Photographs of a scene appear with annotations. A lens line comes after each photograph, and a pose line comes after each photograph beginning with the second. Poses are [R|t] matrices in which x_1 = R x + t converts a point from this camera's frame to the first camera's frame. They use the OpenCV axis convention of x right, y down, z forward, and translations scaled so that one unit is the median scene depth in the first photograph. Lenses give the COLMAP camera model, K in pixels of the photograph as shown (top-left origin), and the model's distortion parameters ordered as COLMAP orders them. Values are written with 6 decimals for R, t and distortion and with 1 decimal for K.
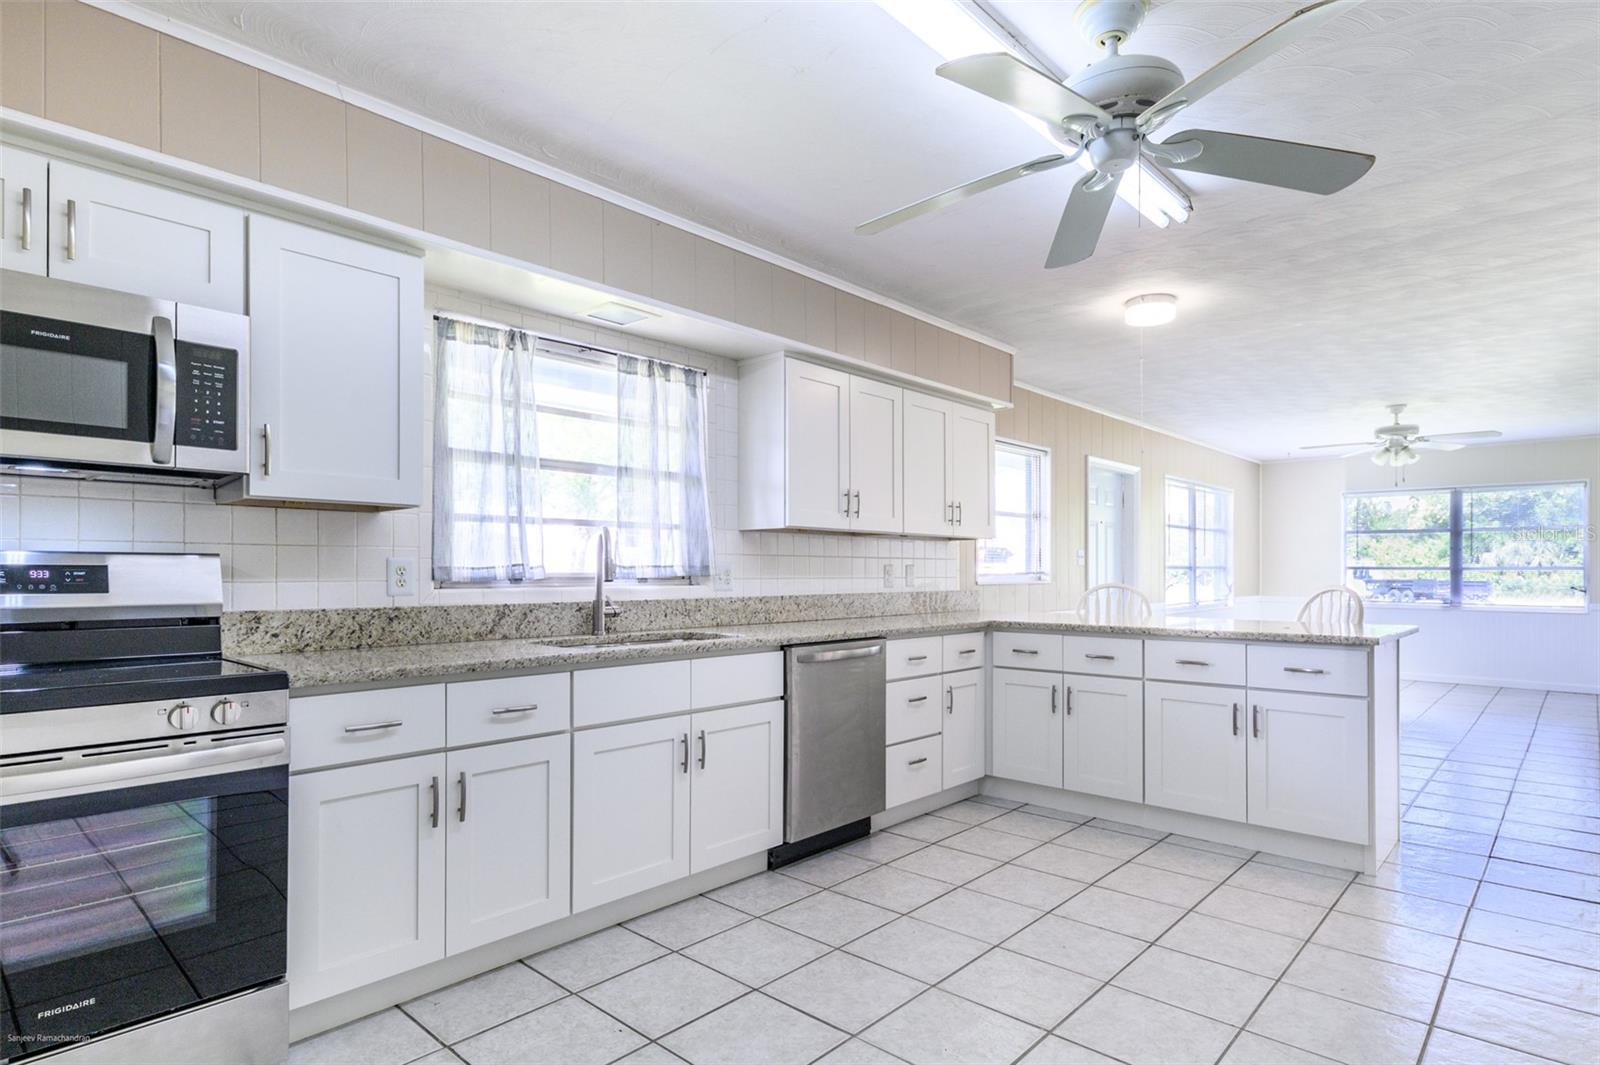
lens RADIAL K [[895.6, 0, 735.5], [0, 895.6, 568.2], [0, 0, 1]] dist [0.002628, 0.002596]
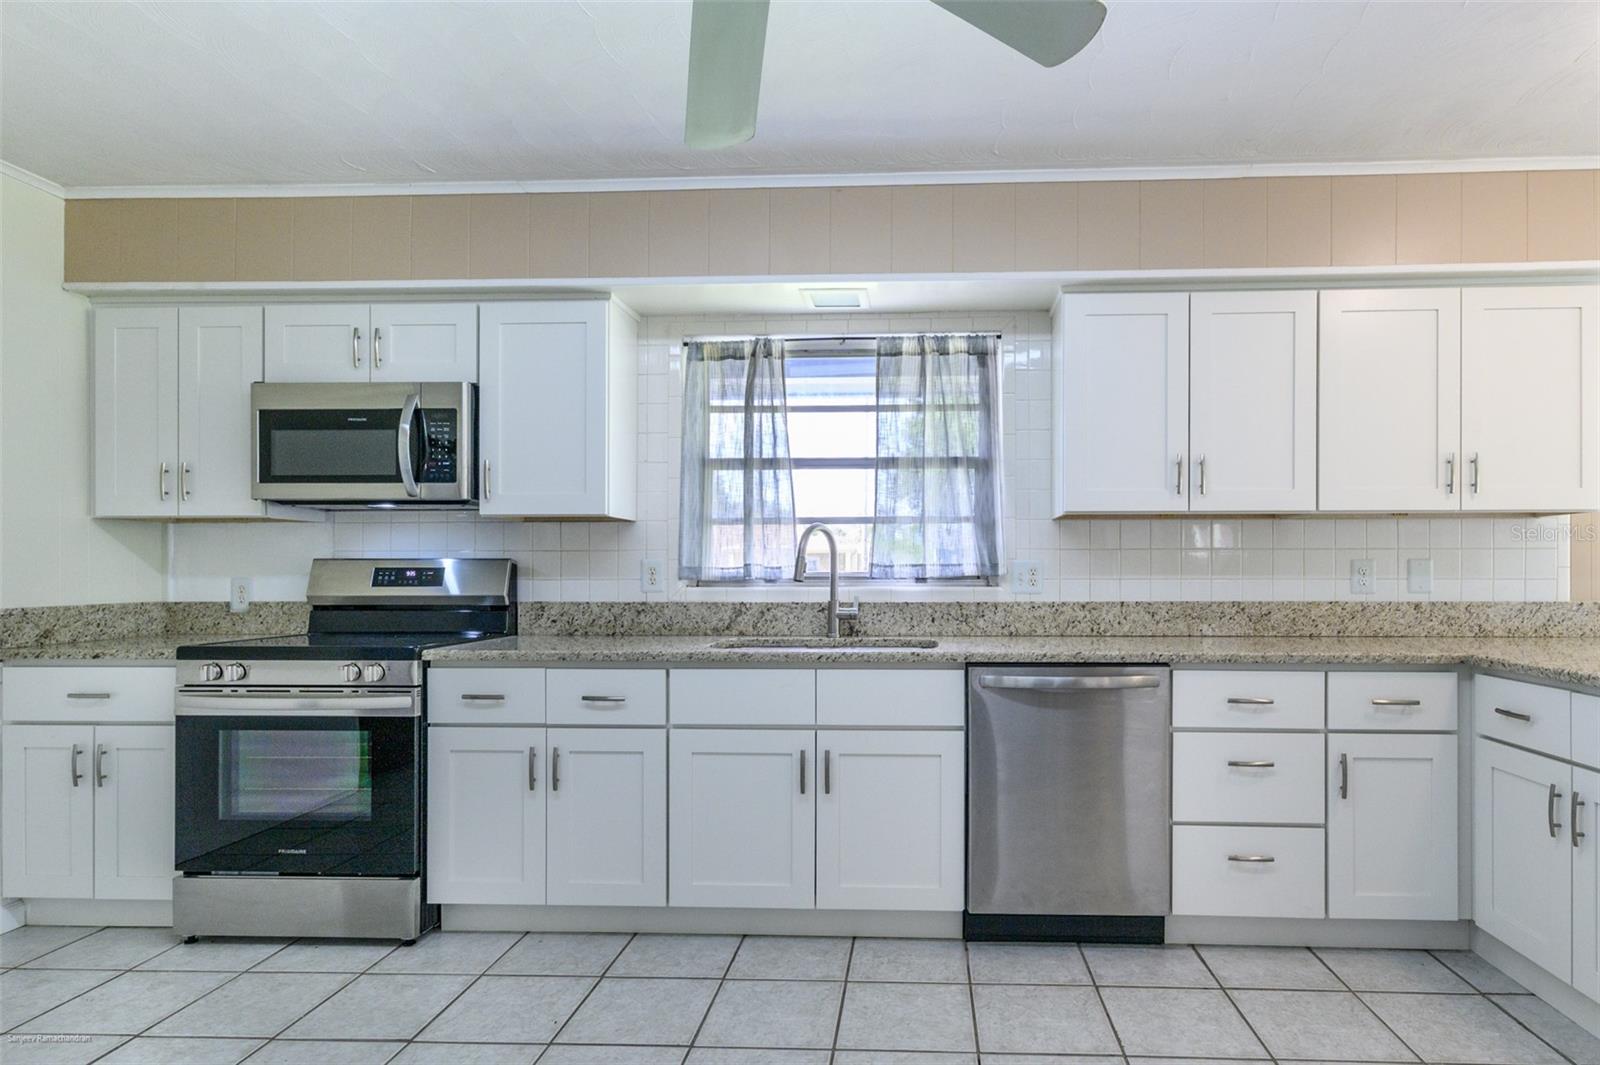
lens RADIAL K [[856.5, 0, 834.1], [0, 856.5, 569.3], [0, 0, 1]] dist [-0.003305, 0.007948]
pose [[0.647702, -0.002277, -0.761891, 0.544394], [0.005567, 0.999983, 0.001744, 0.000325], [0.761874, -0.005371, 0.647703, 0.406654]]
